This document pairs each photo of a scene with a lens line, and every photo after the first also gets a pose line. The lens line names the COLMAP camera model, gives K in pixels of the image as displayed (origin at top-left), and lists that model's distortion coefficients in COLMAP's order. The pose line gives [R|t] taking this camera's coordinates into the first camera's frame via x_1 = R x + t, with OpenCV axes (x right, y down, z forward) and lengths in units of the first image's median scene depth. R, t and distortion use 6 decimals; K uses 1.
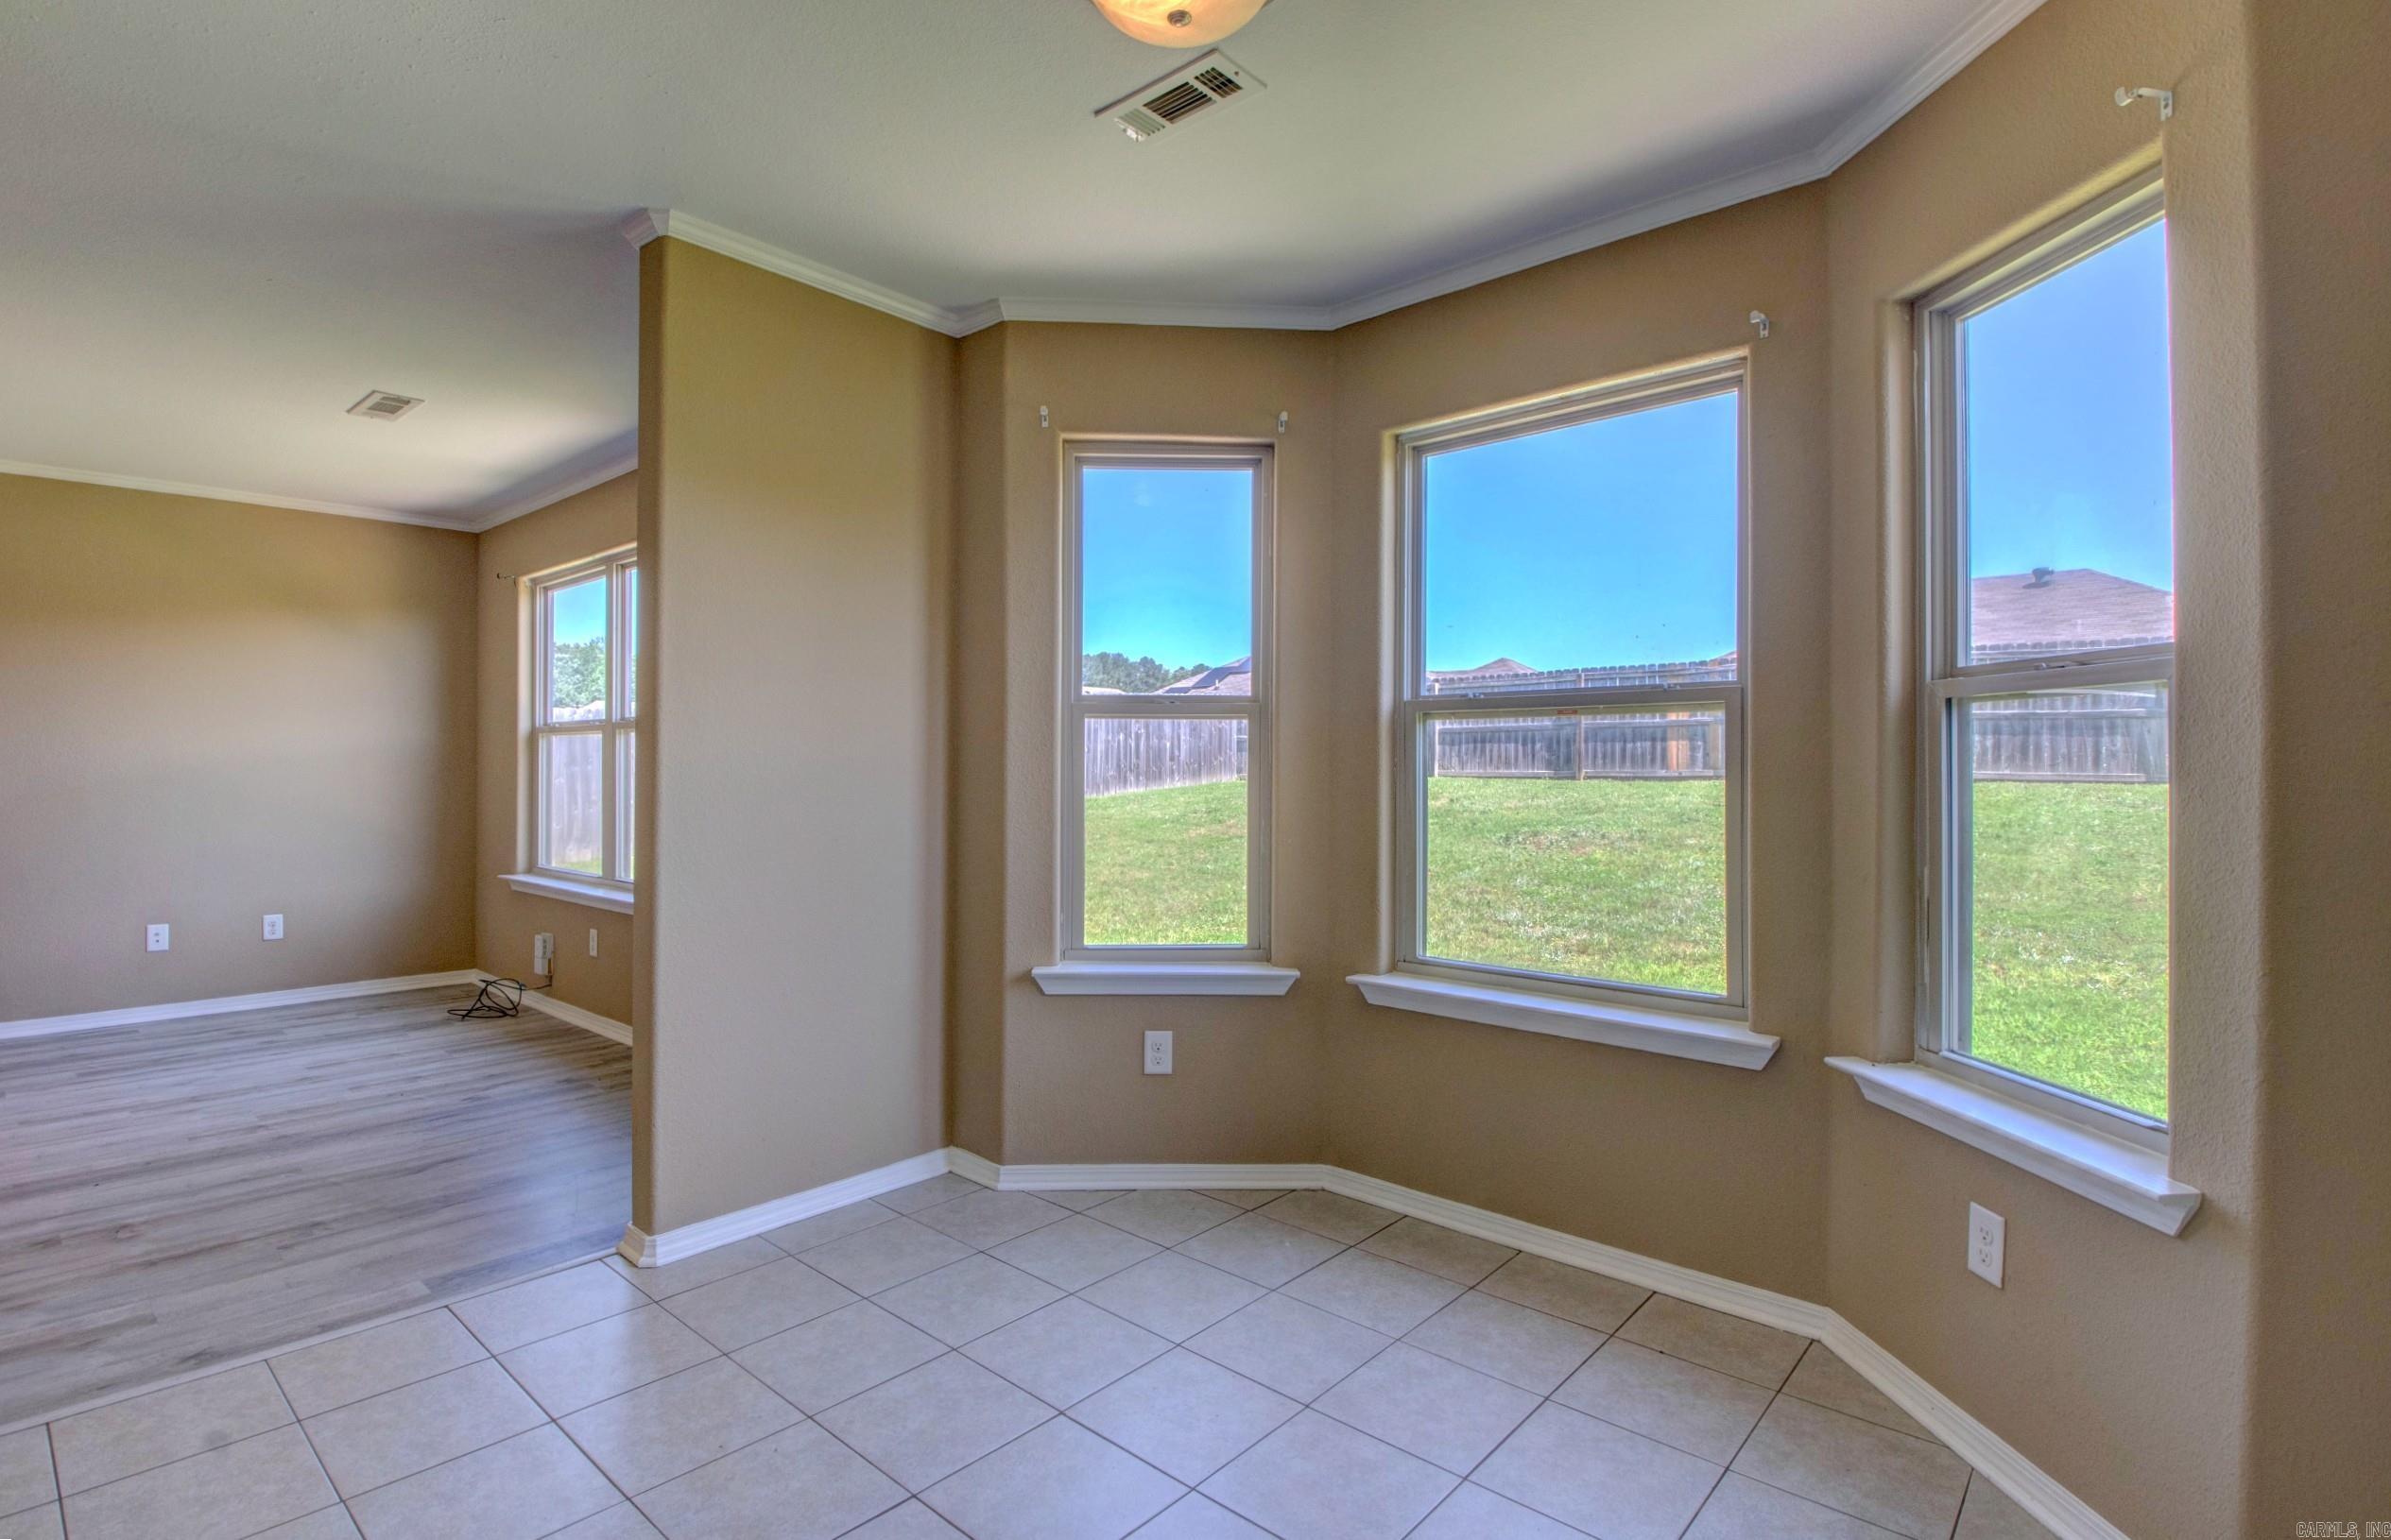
lens RADIAL K [[1121.5, 0, 1179.3], [0, 1121.5, 762.4], [0, 0, 1]] dist [0.003539, -0.016881]
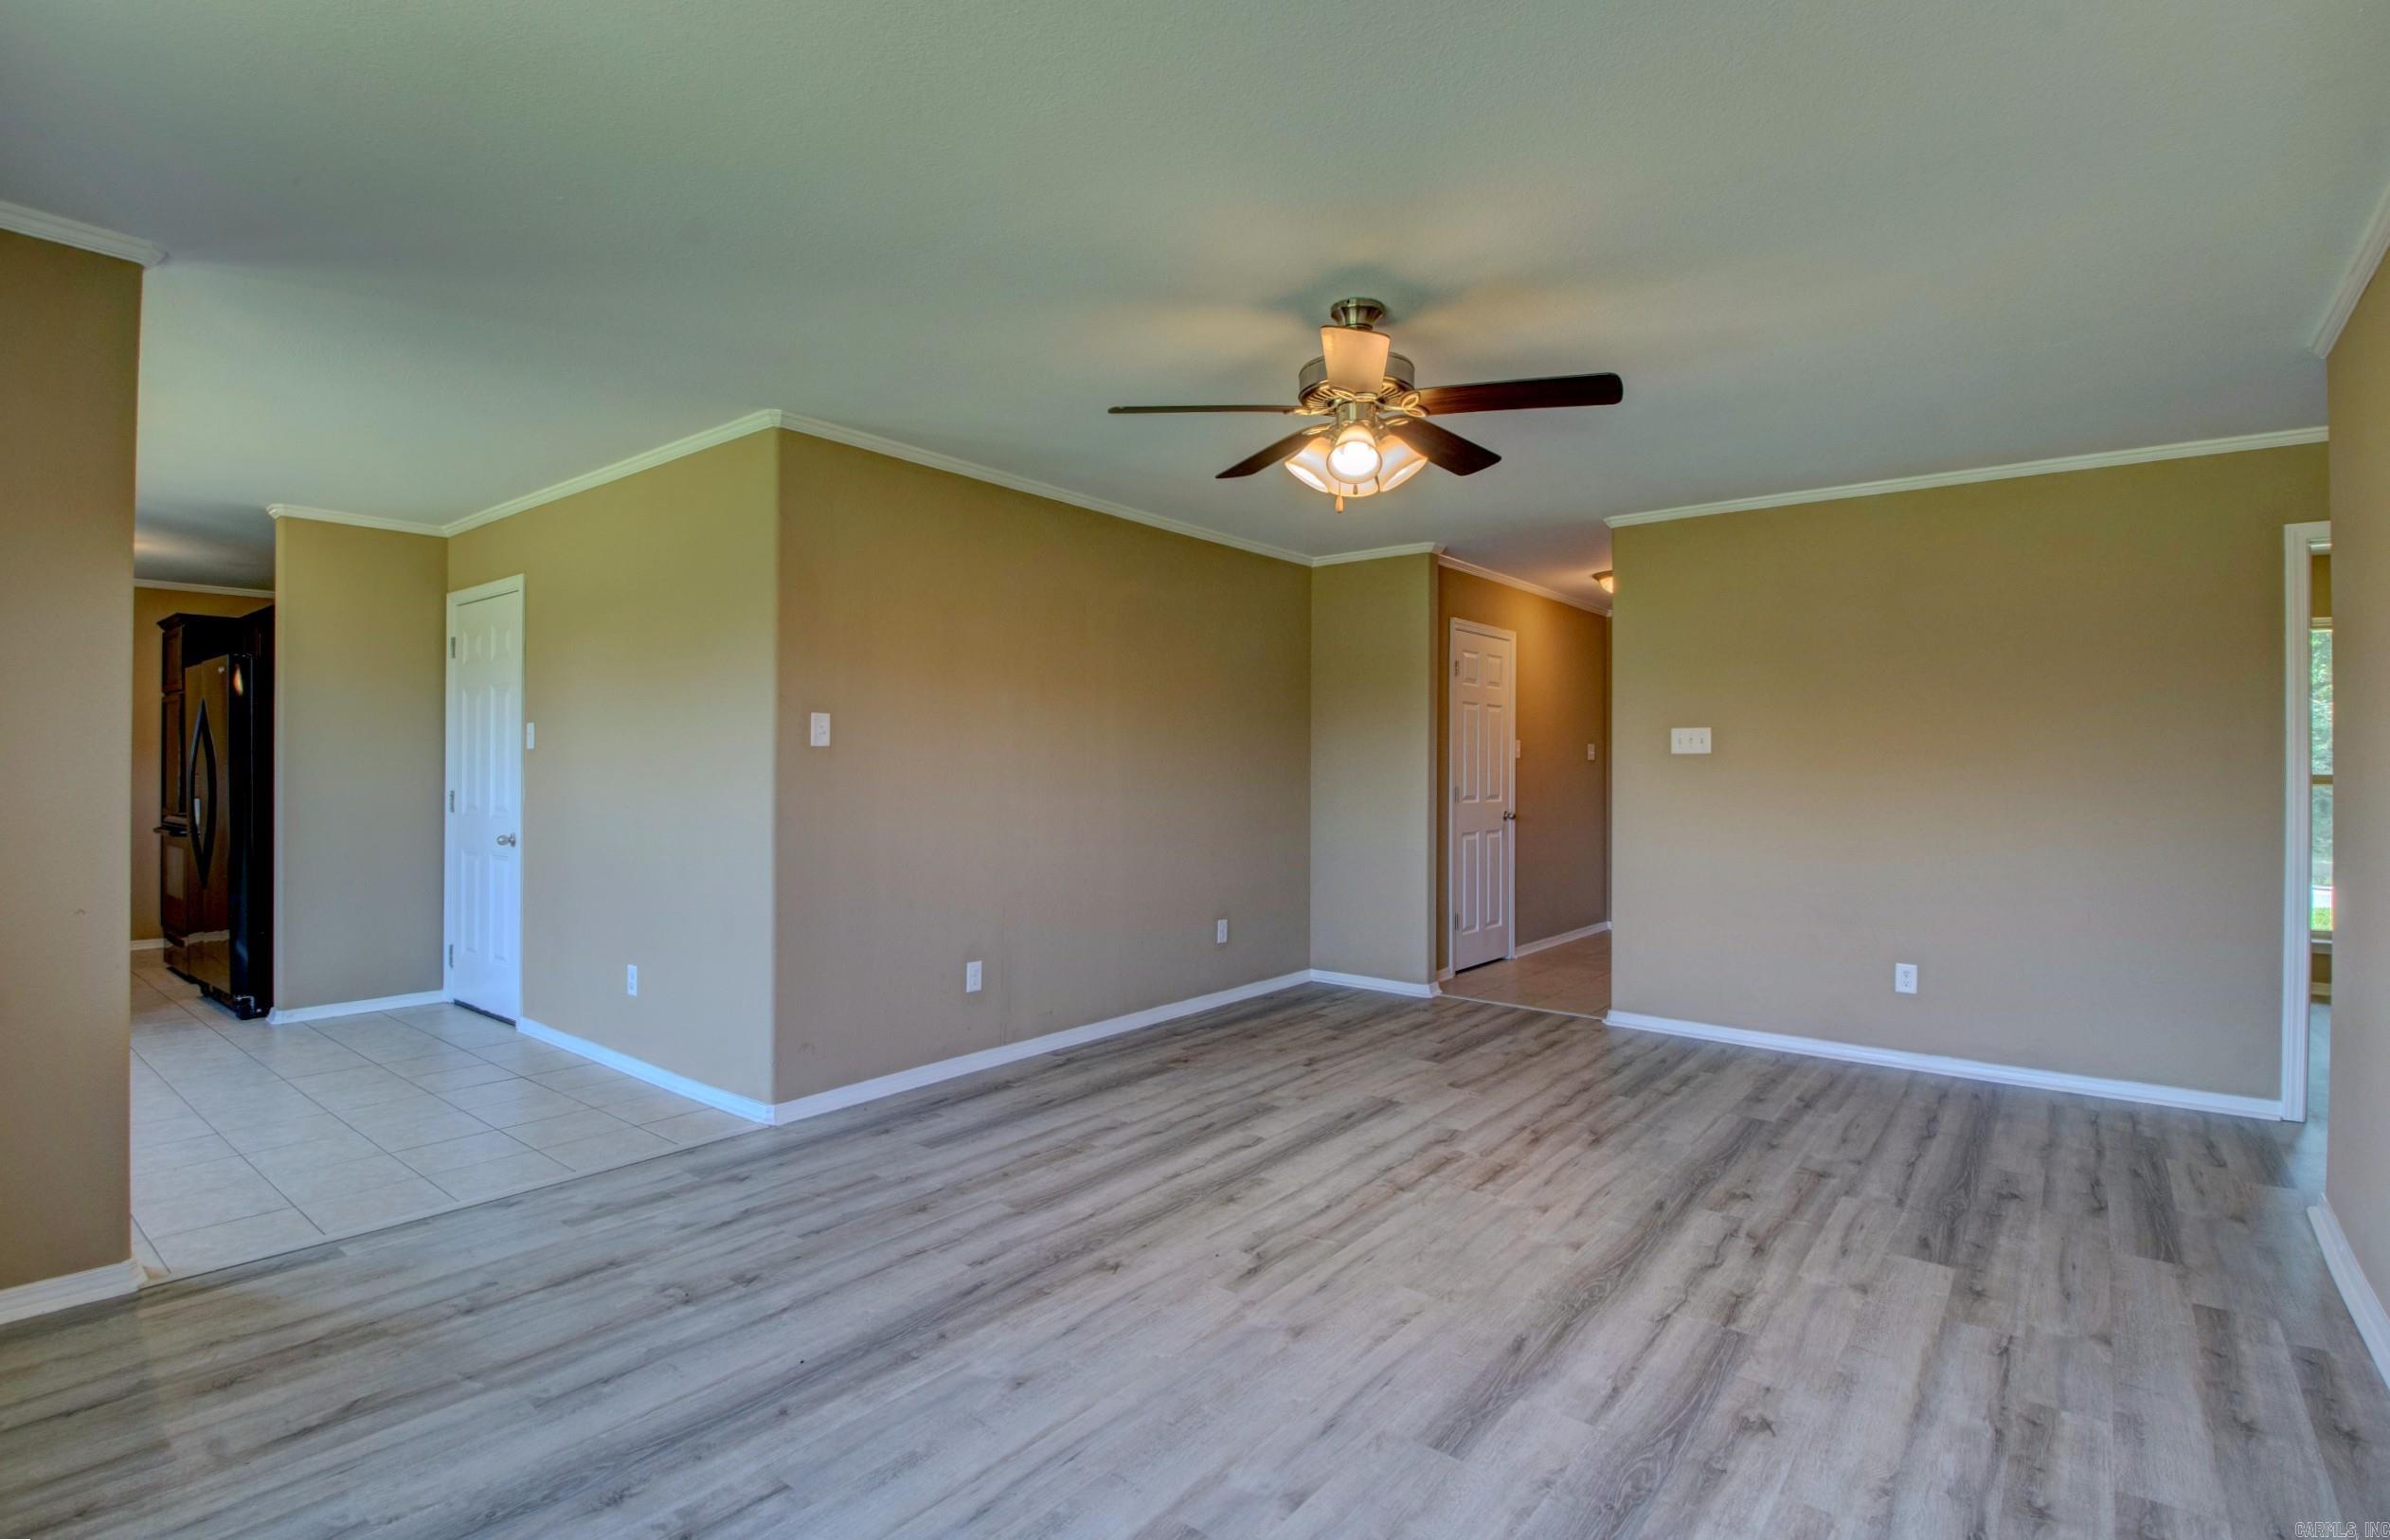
lens RADIAL K [[1121.1, 0, 1161.8], [0, 1121.1, 769.0], [0, 0, 1]] dist [0.003539, -0.016881]
pose [[-0.999220, -0.009686, -0.038281, -0.666348], [-0.009836, 0.999945, 0.003741, -0.013960], [0.038242, 0.004114, -0.999260, 0.986922]]
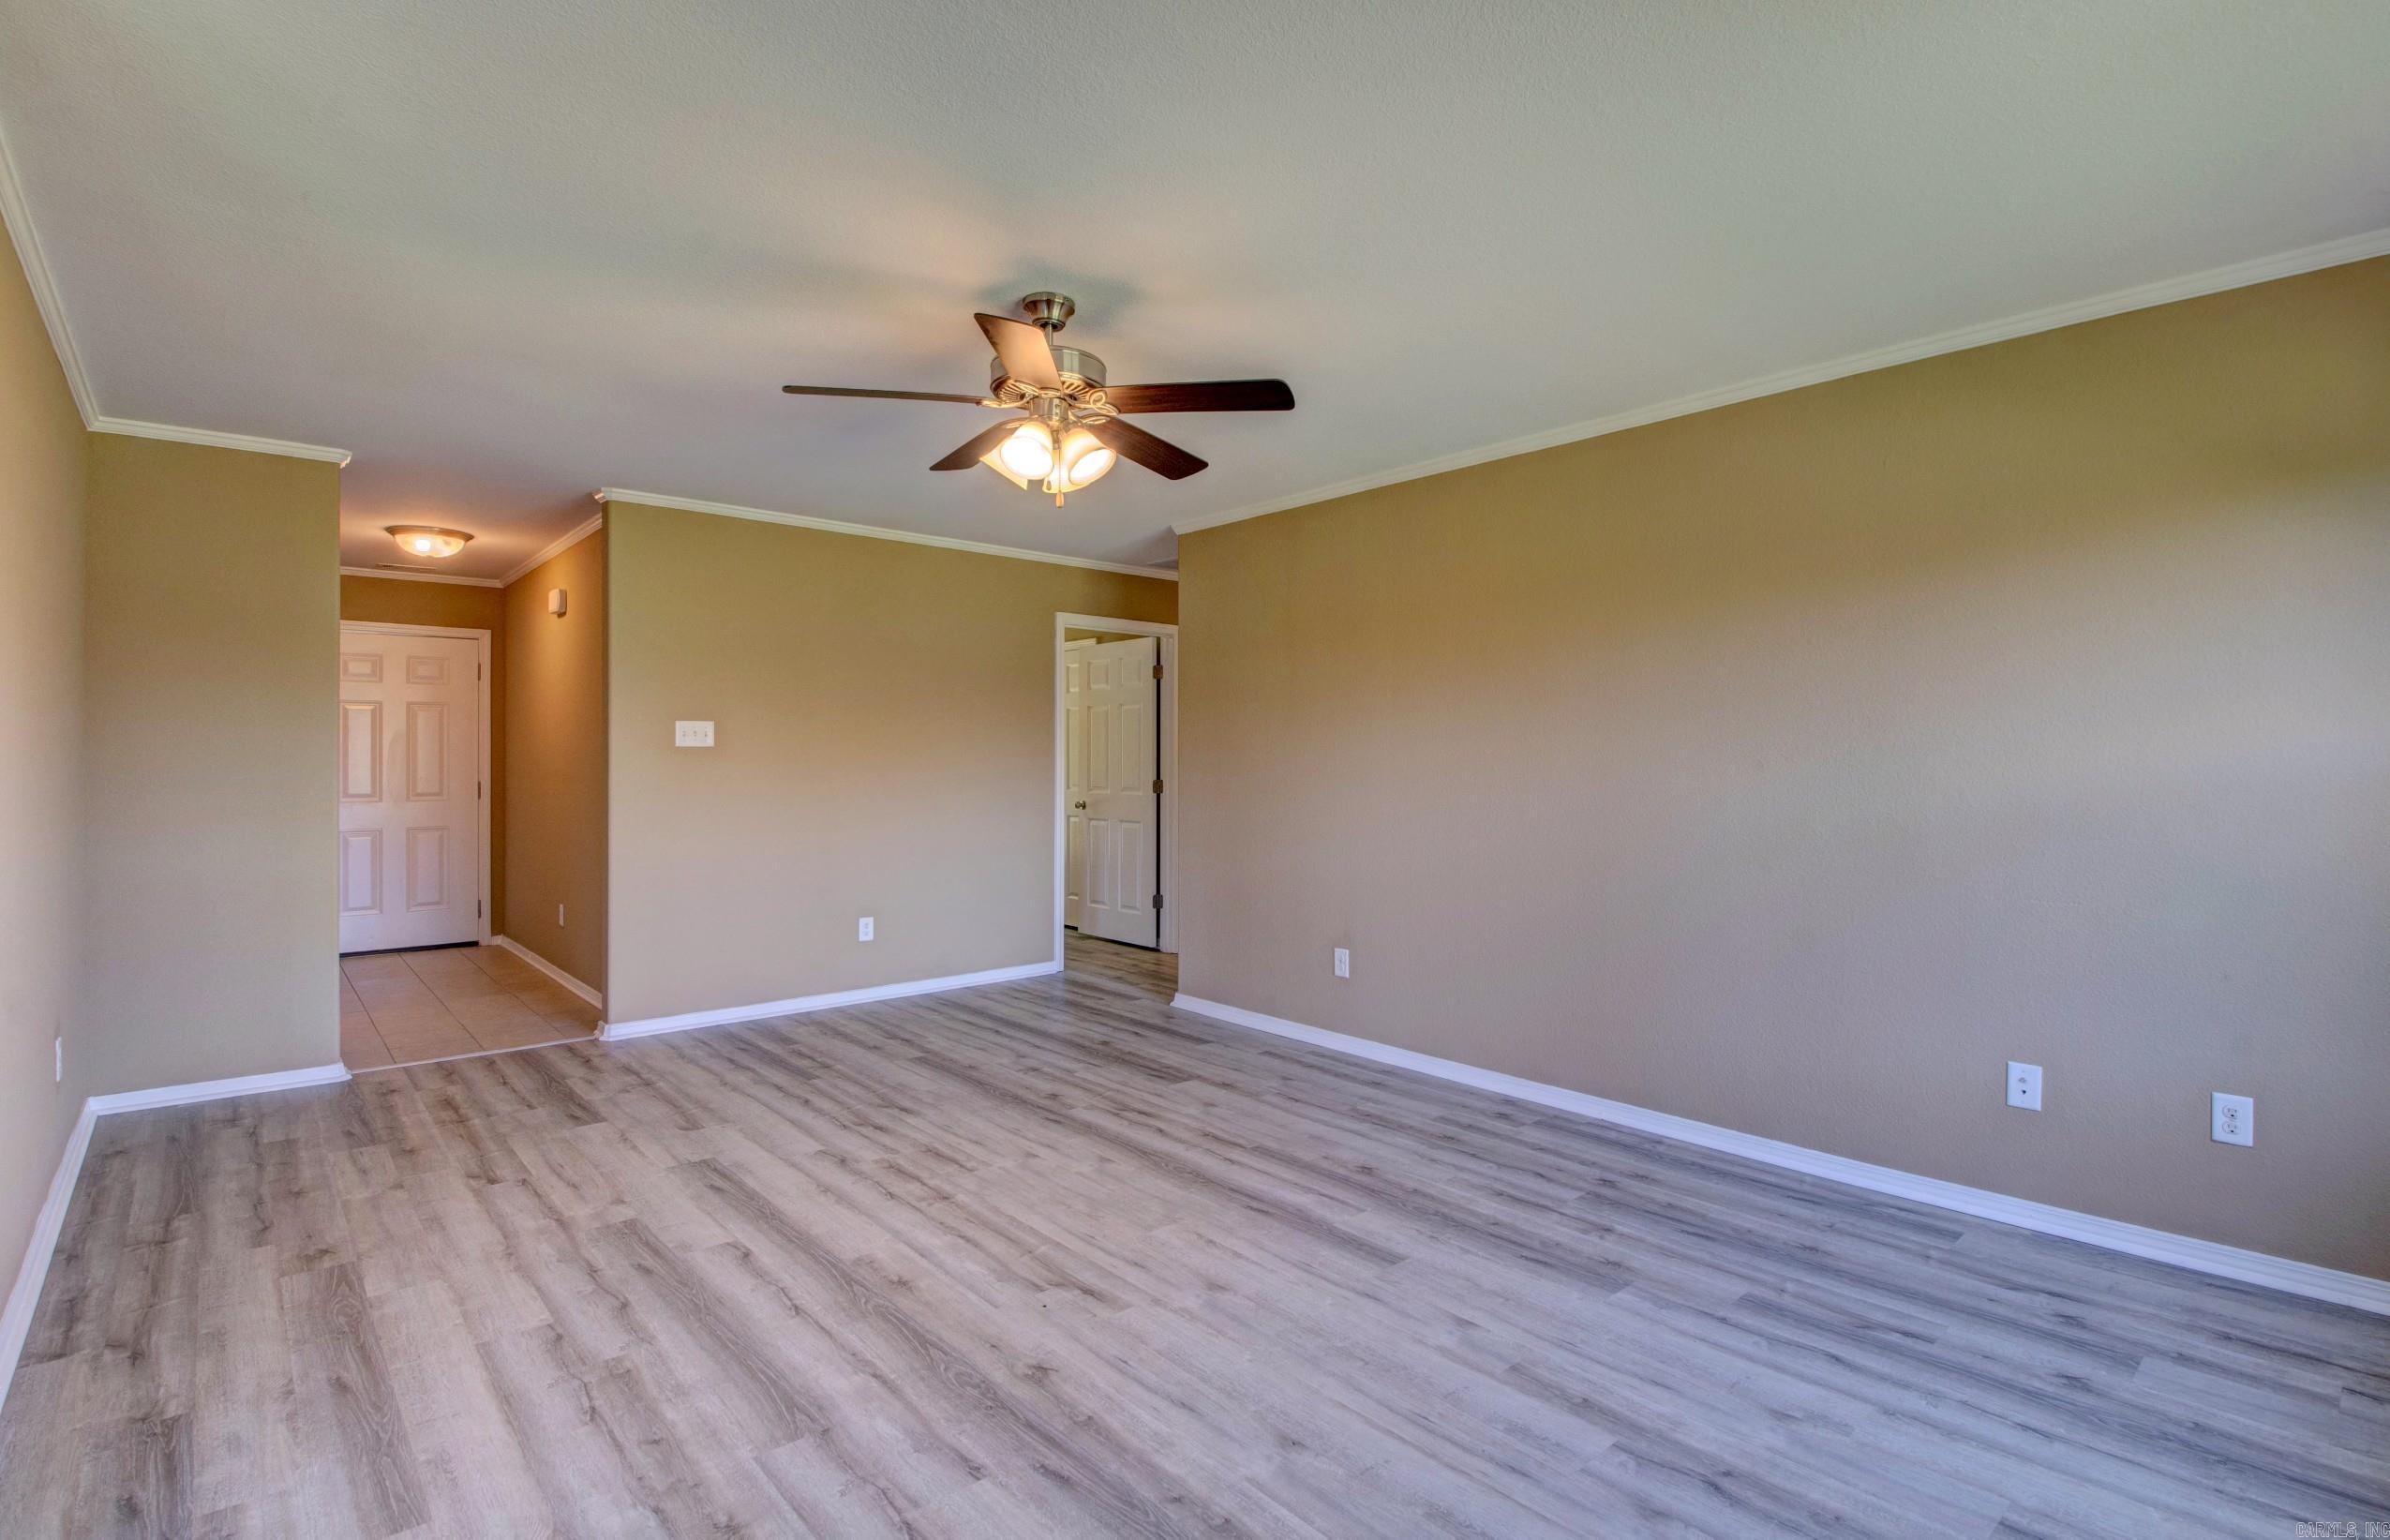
lens RADIAL K [[1121.2, 0, 1184.8], [0, 1121.2, 755.3], [0, 0, 1]] dist [0.003539, -0.016881]
pose [[-0.123978, -0.007228, -0.992259, -0.255721], [0.000115, 0.999973, -0.007298, -0.012664], [0.992285, -0.001019, -0.123974, 0.585395]]
